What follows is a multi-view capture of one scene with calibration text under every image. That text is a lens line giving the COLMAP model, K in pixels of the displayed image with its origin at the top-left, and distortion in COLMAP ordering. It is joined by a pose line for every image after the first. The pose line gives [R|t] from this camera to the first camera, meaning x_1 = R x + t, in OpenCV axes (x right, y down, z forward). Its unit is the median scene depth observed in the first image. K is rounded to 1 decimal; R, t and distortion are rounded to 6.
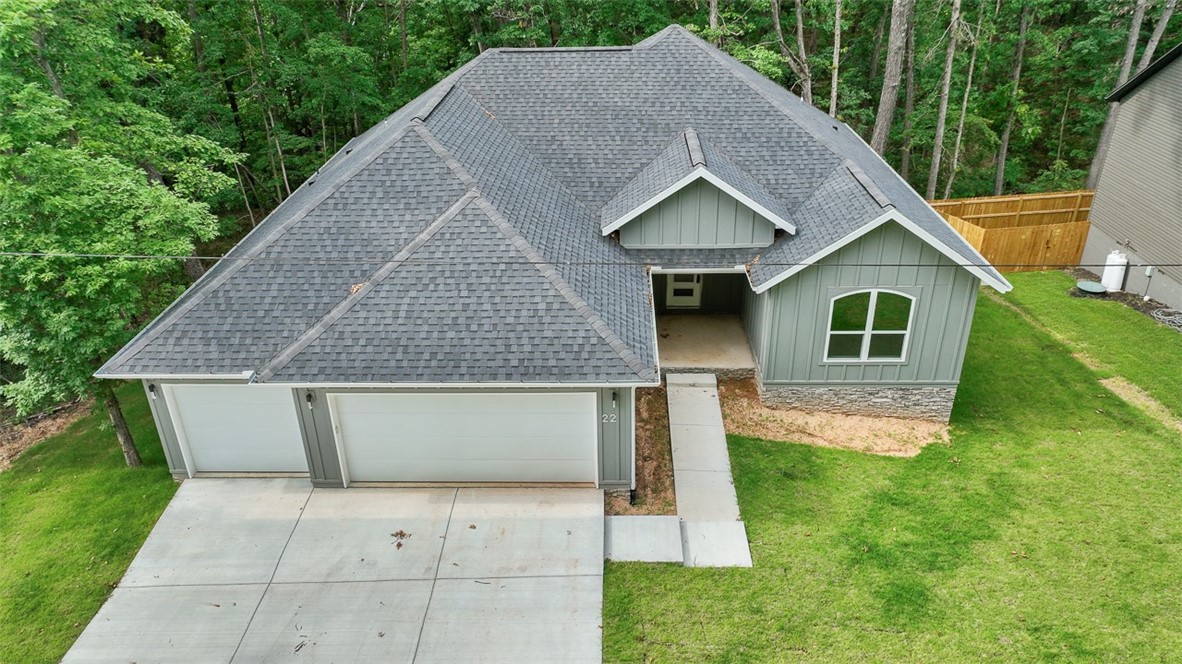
lens RADIAL K [[853.2, 0, 586.6], [0, 853.2, 327.2], [0, 0, 1]] dist [0.003944, 0.003299]
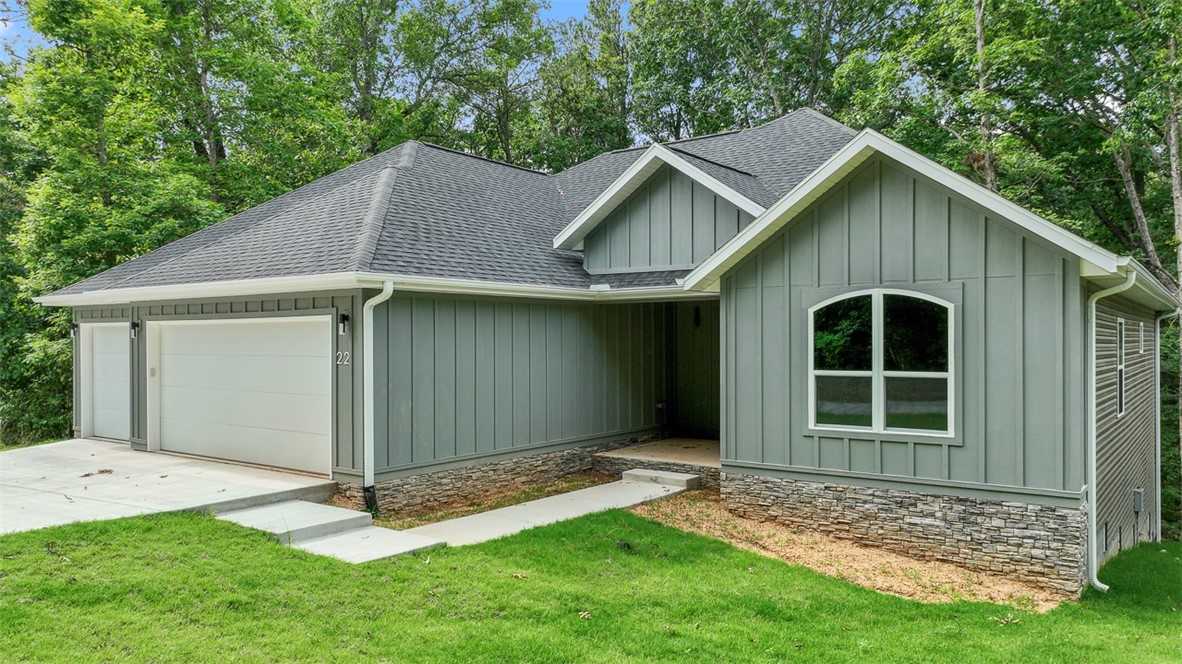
lens RADIAL K [[853.2, 0, 590.2], [0, 853.2, 338.5], [0, 0, 1]] dist [0.003944, 0.003299]
pose [[0.816938, 0.015491, -0.576517, 0.499347], [-0.276597, 0.887695, -0.368092, 0.246259], [0.506069, 0.460171, 0.729477, 0.479186]]
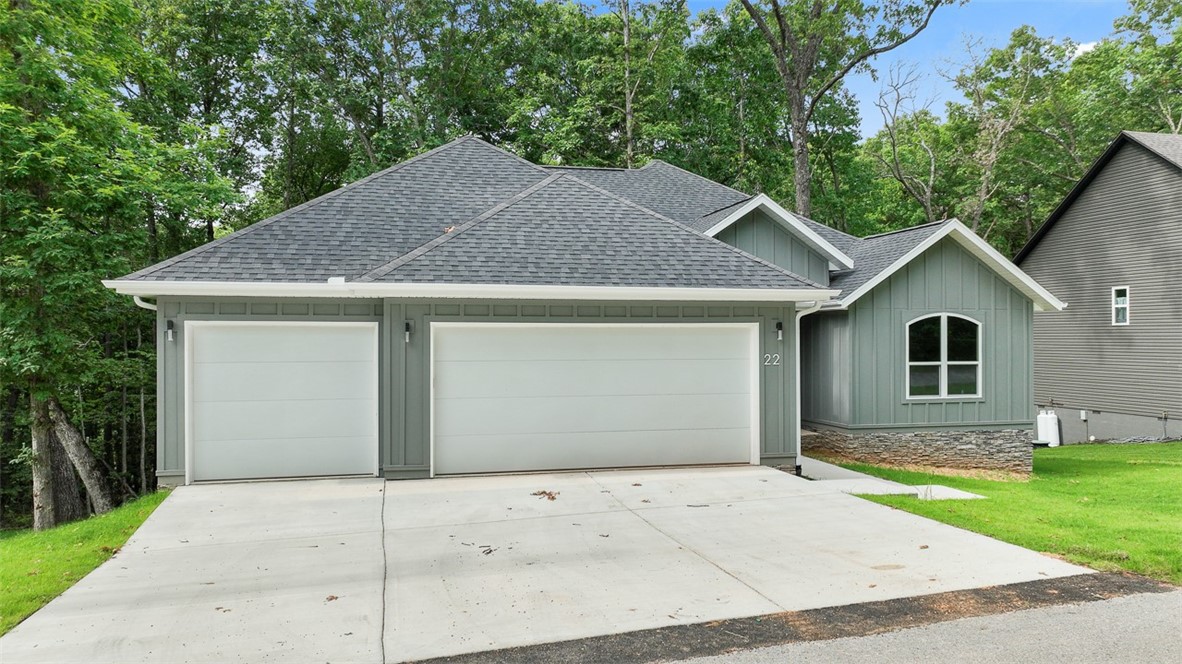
lens RADIAL K [[853.2, 0, 585.4], [0, 853.2, 331.3], [0, 0, 1]] dist [0.003944, 0.003299]
pose [[0.966410, 0.018744, 0.256323, -0.300995], [0.103769, 0.883972, -0.455879, 0.366810], [-0.235127, 0.467164, 0.852334, 0.265815]]
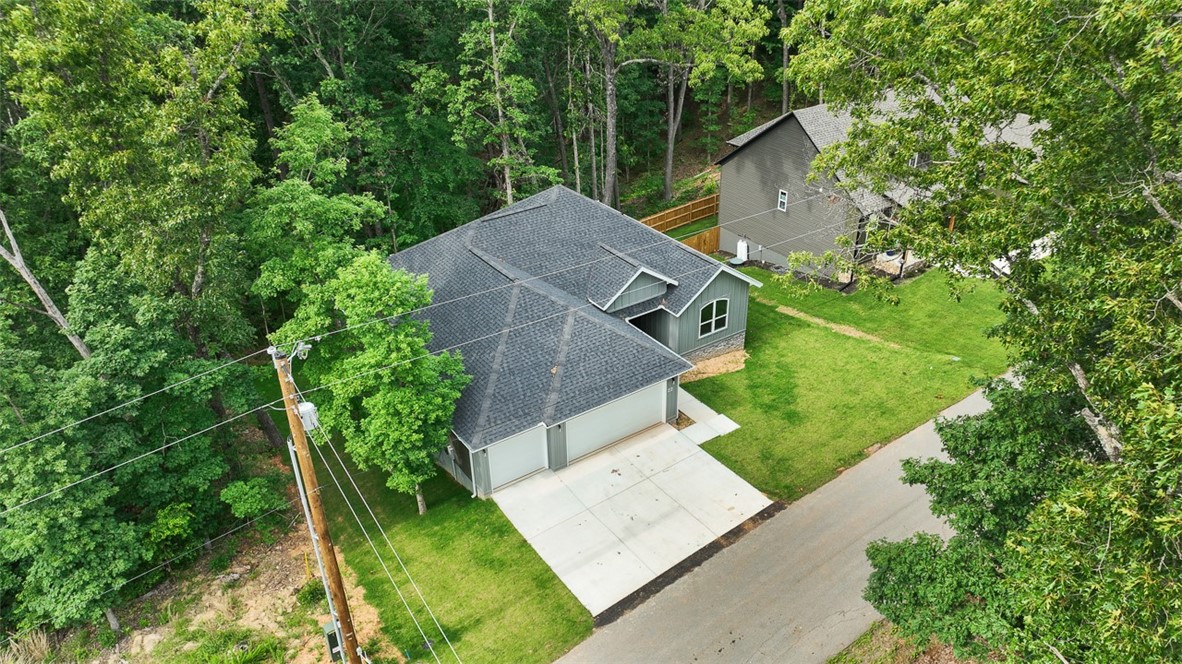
lens RADIAL K [[853.2, 0, 598.7], [0, 853.2, 328.3], [0, 0, 1]] dist [0.003944, 0.003299]
pose [[0.804772, -0.286912, 0.519637, -1.044527], [0.271236, 0.956433, 0.108016, -0.287191], [-0.527989, 0.054016, 0.847532, -0.689733]]
